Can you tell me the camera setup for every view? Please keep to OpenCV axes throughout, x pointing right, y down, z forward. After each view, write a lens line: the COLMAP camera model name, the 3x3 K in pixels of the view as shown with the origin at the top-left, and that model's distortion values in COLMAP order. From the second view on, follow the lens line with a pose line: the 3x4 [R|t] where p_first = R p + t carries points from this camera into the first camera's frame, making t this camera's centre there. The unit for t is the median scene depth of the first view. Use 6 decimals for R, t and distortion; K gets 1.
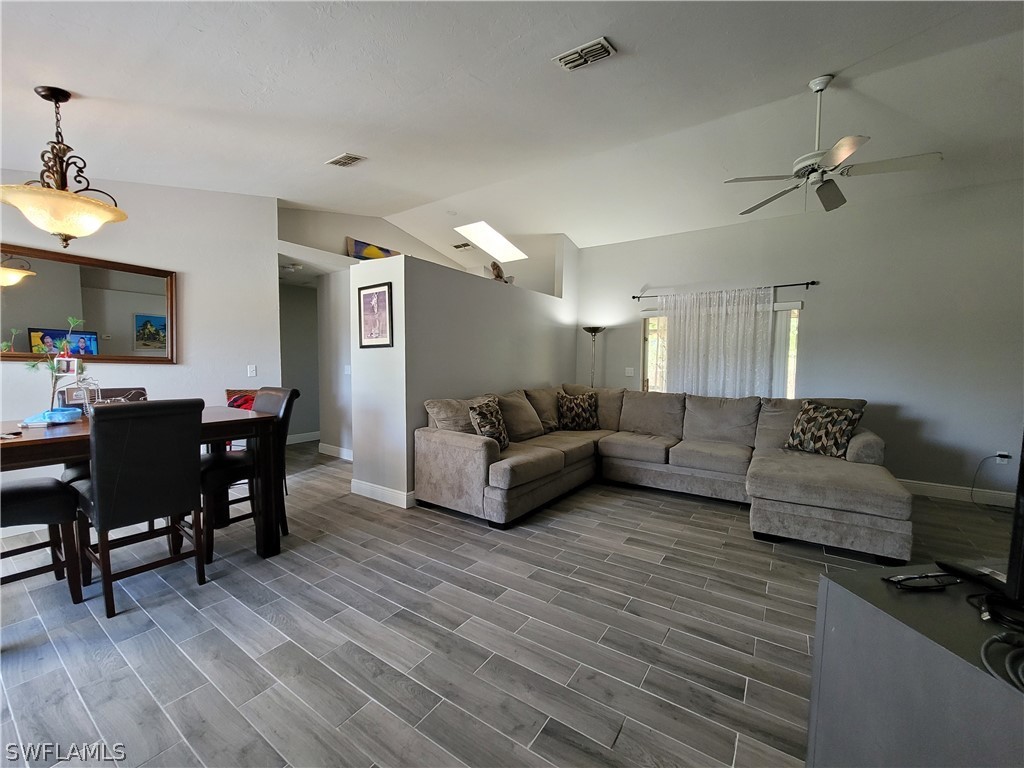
lens RADIAL K [[418.2, 0, 514.7], [0, 418.2, 388.5], [0, 0, 1]] dist [-0.003820, 0.000654]
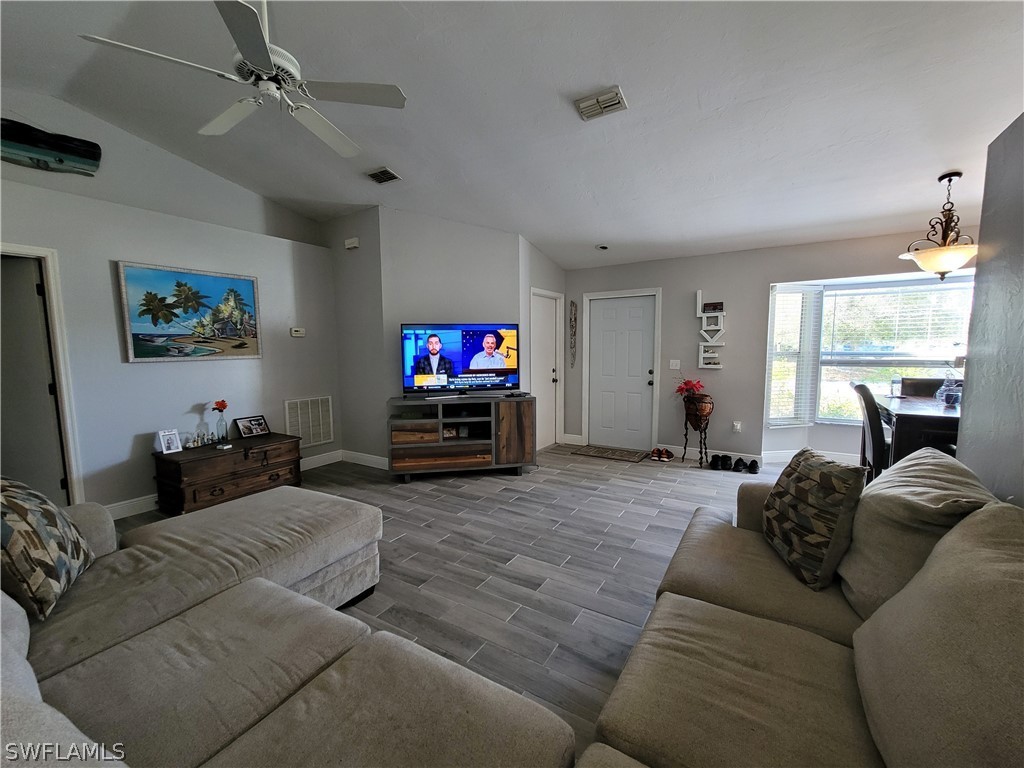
lens RADIAL K [[418.2, 0, 514.7], [0, 418.2, 388.5], [0, 0, 1]] dist [-0.003820, 0.000654]
pose [[-0.999107, 0.003800, -0.042082, 0.306195], [-0.003143, 0.986506, 0.163696, -0.121861], [0.042137, 0.163682, -0.985613, 1.506581]]
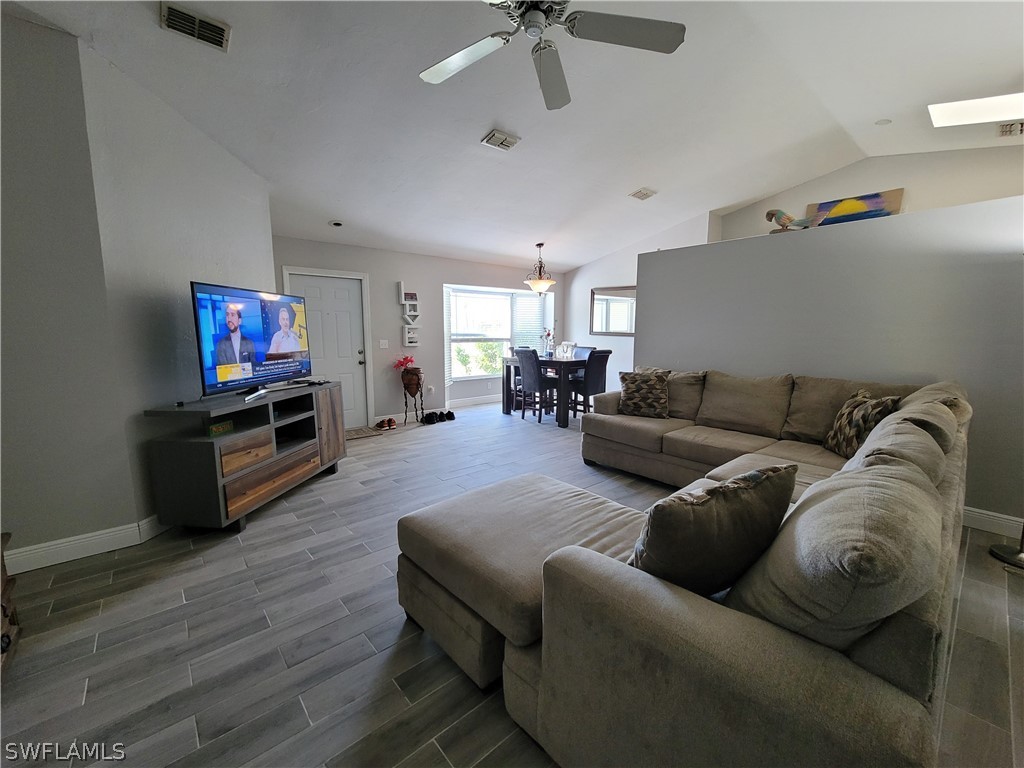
lens RADIAL K [[418.2, 0, 514.7], [0, 418.2, 388.5], [0, 0, 1]] dist [-0.003820, 0.000654]
pose [[-0.261170, 0.120208, -0.957779, 1.167068], [-0.066198, 0.987649, 0.142008, -0.062903], [0.963020, 0.100491, -0.249987, 1.004550]]
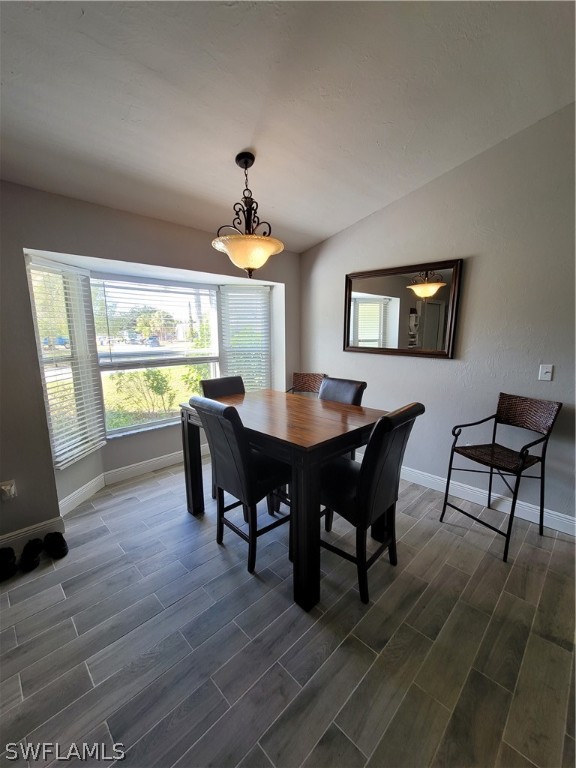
lens RADIAL K [[313.6, 0, 286.8], [0, 313.6, 384.7], [0, 0, 1]] dist [-0.003820, 0.000654]
pose [[-0.189607, 0.148890, -0.970506, -0.031705], [-0.055191, 0.985257, 0.161936, -0.102446], [0.980308, 0.084267, -0.178594, 0.817770]]
